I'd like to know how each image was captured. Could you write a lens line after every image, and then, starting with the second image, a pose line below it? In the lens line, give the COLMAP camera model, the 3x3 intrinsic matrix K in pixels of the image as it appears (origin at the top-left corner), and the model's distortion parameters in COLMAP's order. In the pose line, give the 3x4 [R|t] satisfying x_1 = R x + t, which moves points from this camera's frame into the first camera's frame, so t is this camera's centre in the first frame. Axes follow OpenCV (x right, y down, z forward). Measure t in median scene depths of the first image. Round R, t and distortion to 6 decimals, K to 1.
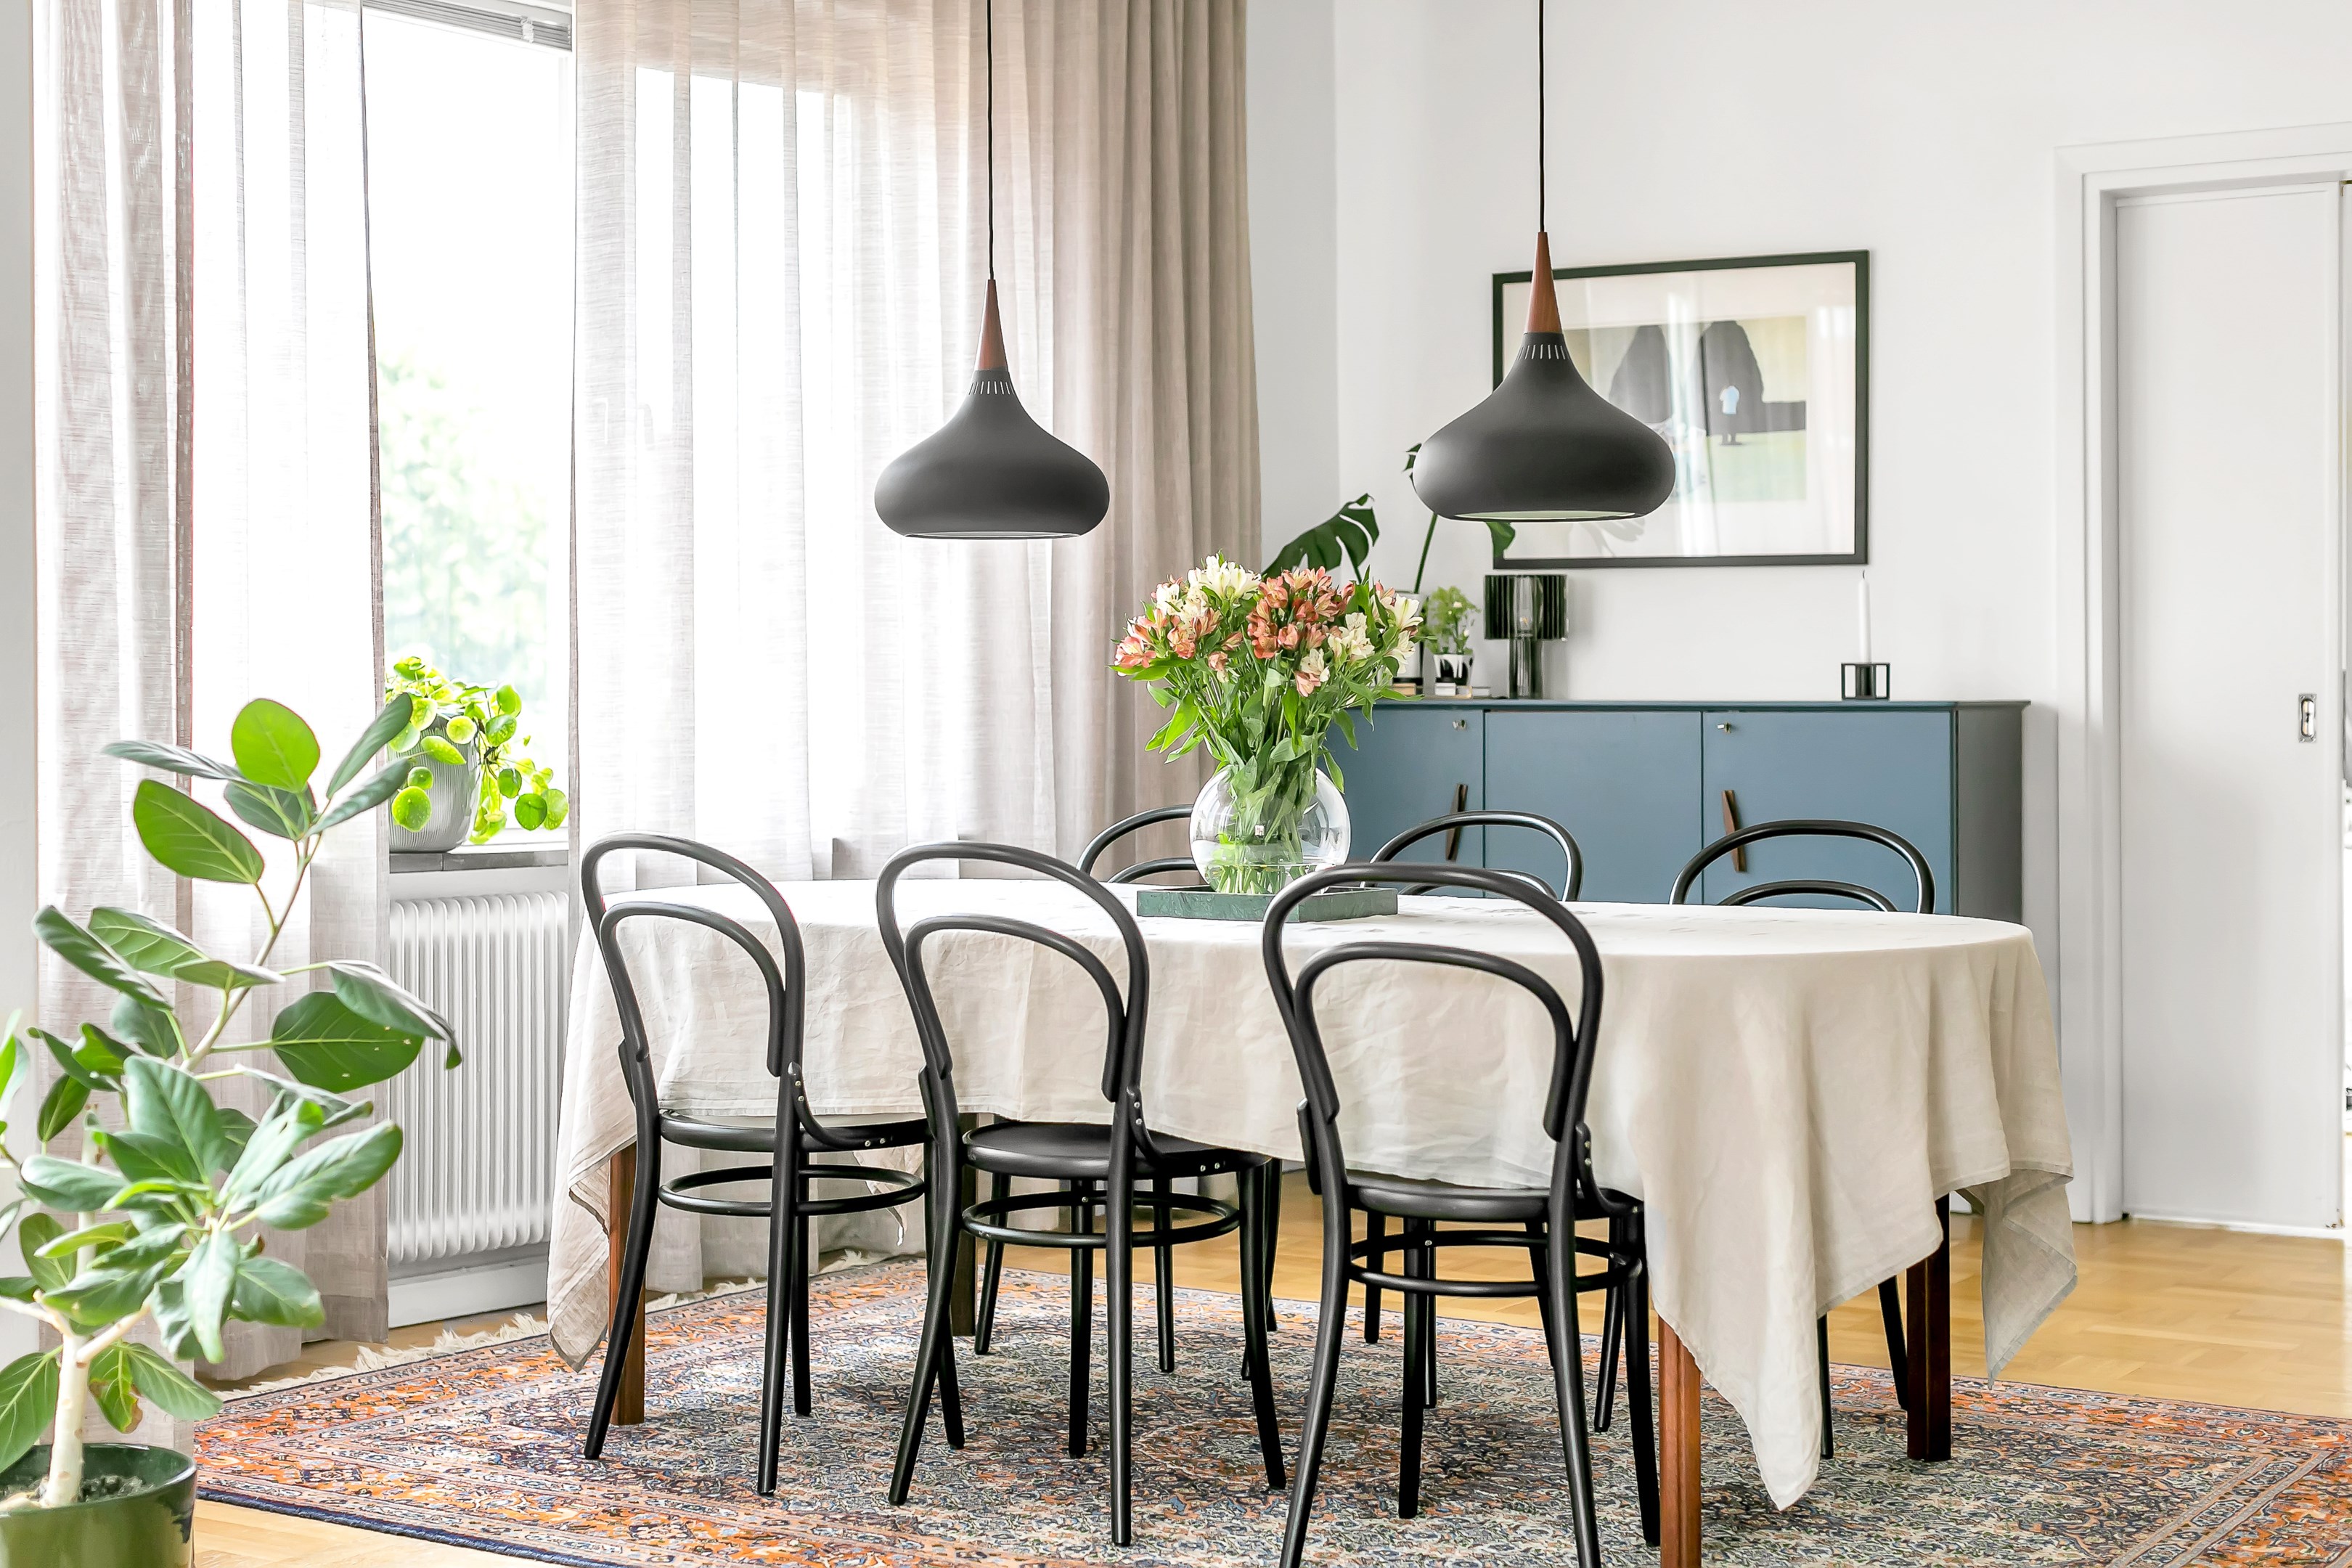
lens RADIAL K [[3427.2, 0, 1175.7], [0, 3427.2, 781.6], [0, 0, 1]] dist [-0.003538, -0.061385]
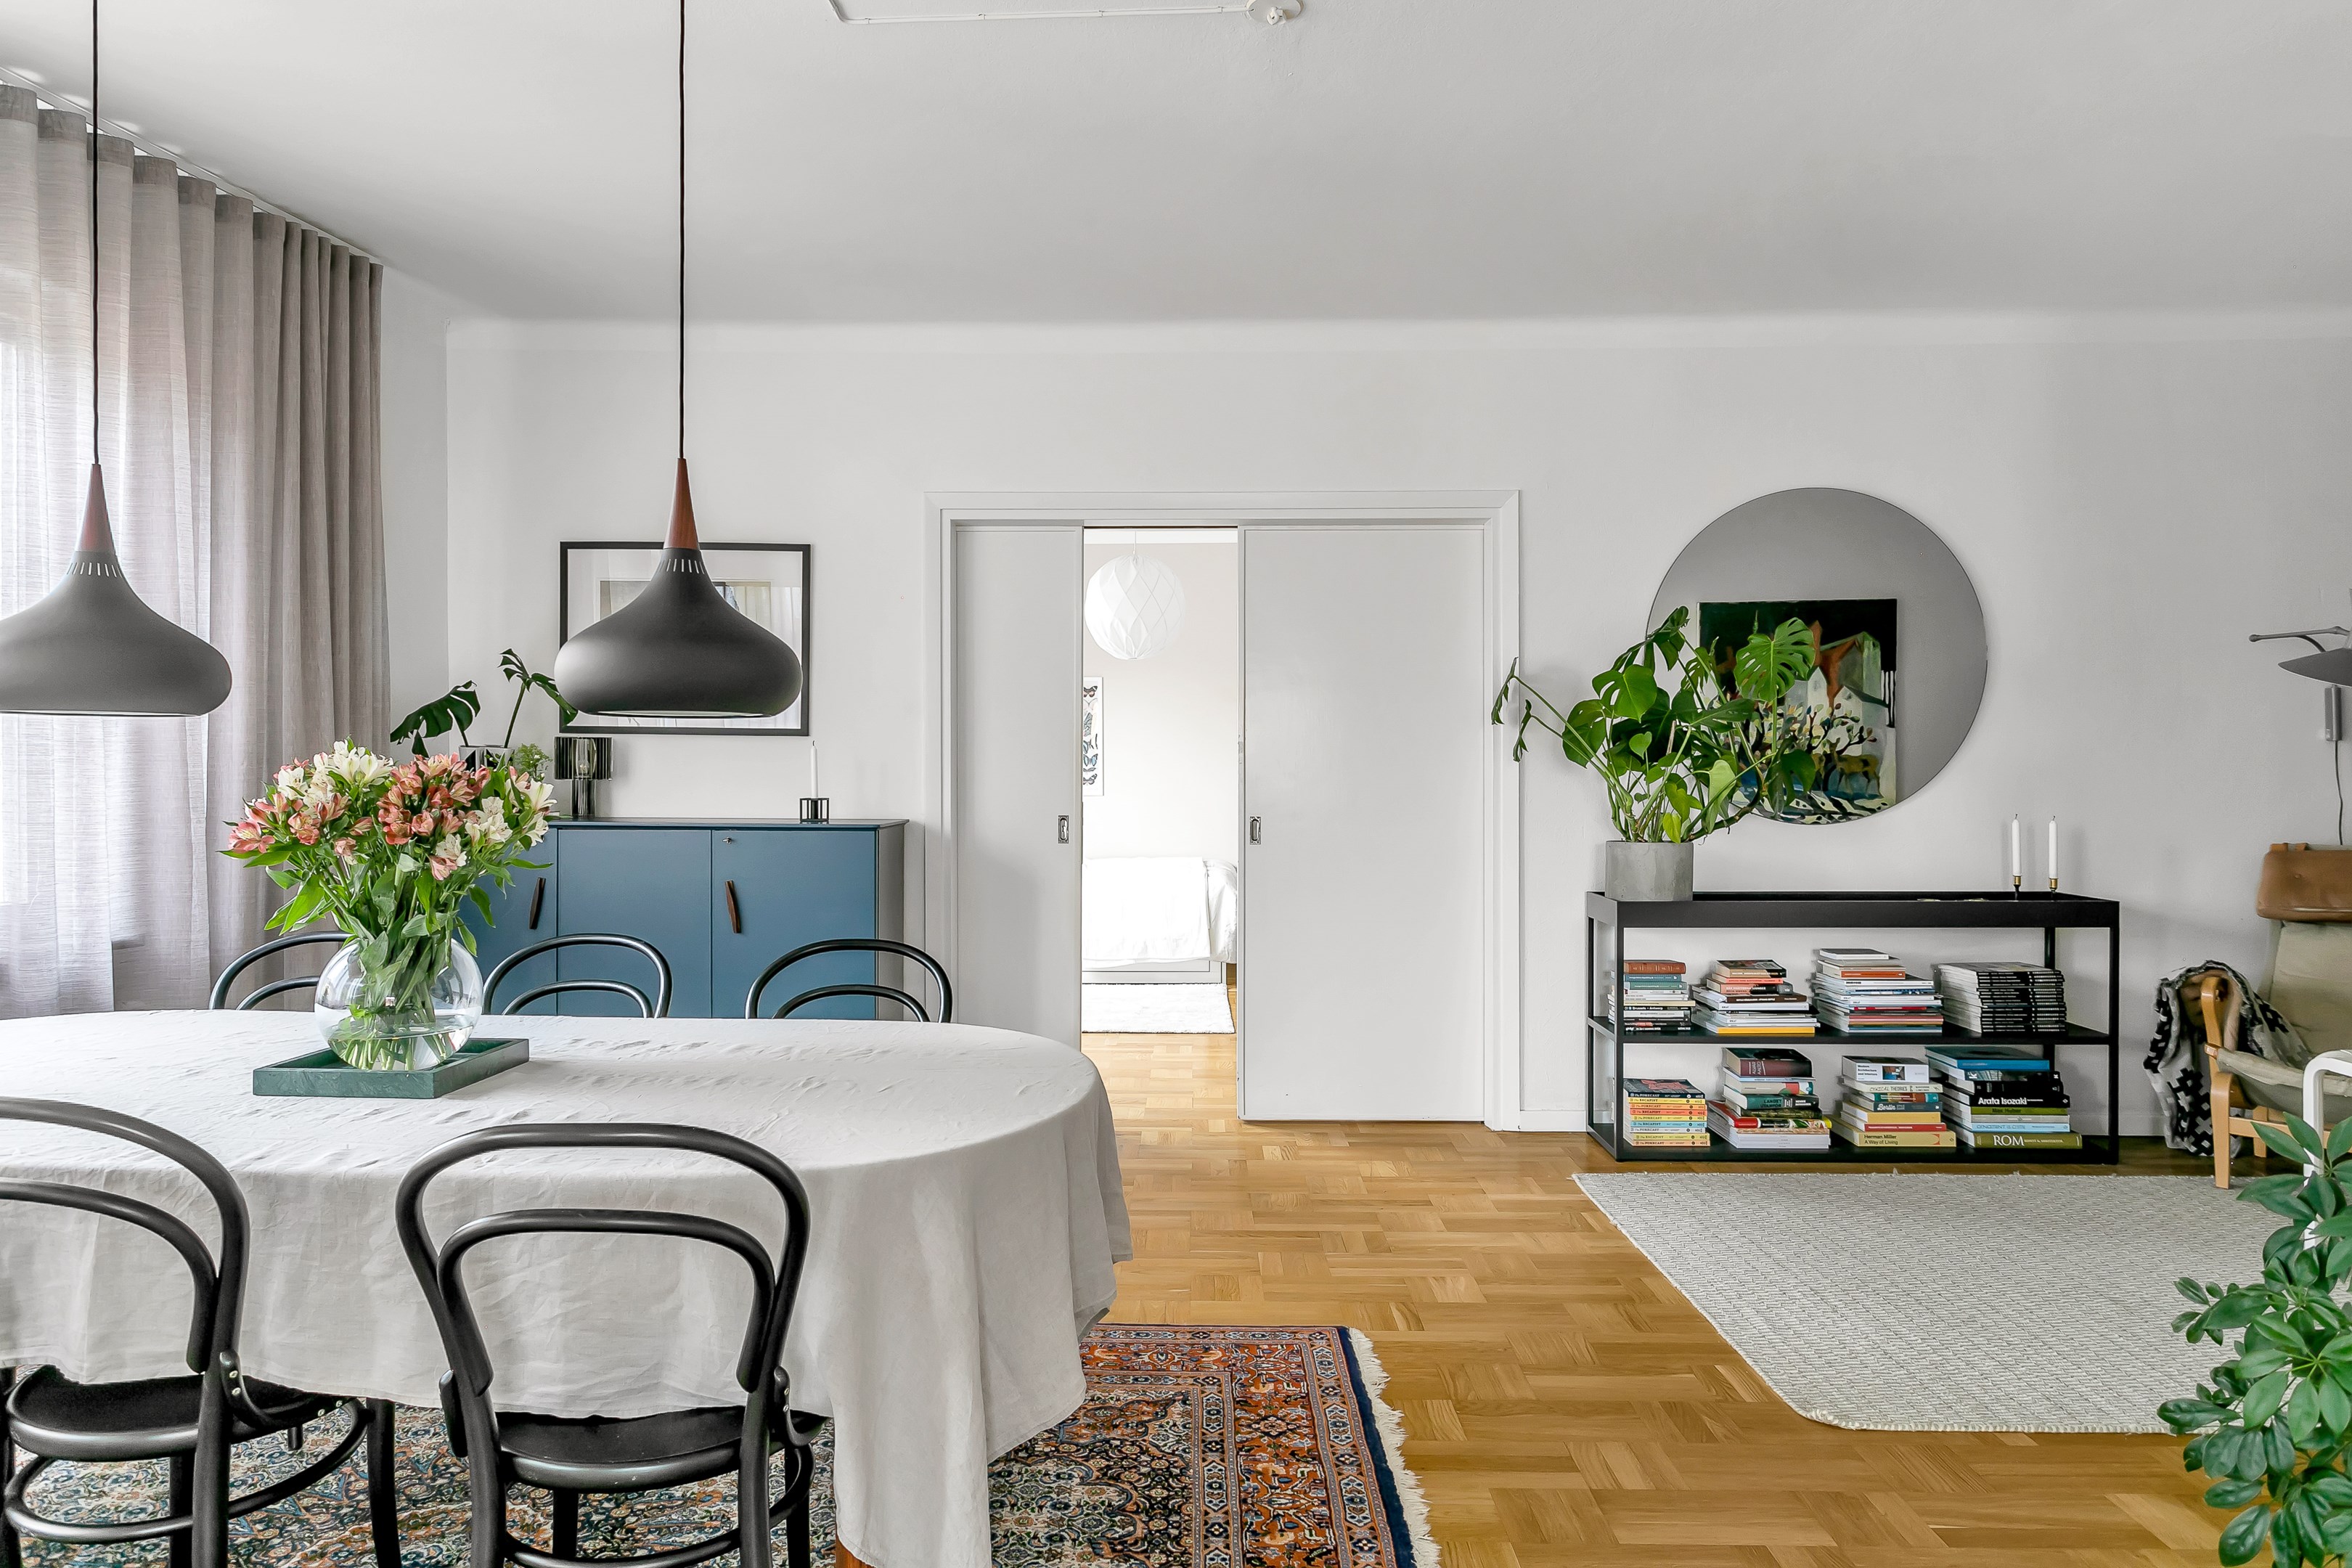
lens RADIAL K [[1486.1, 0, 1176.0], [0, 1486.1, 783.0], [0, 0, 1]] dist [0.003081, -0.000339]
pose [[0.871330, 0.004539, 0.490677, 0.010245], [0.005169, 0.999817, -0.018428, -0.043727], [-0.490671, 0.018594, 0.871146, 0.481738]]
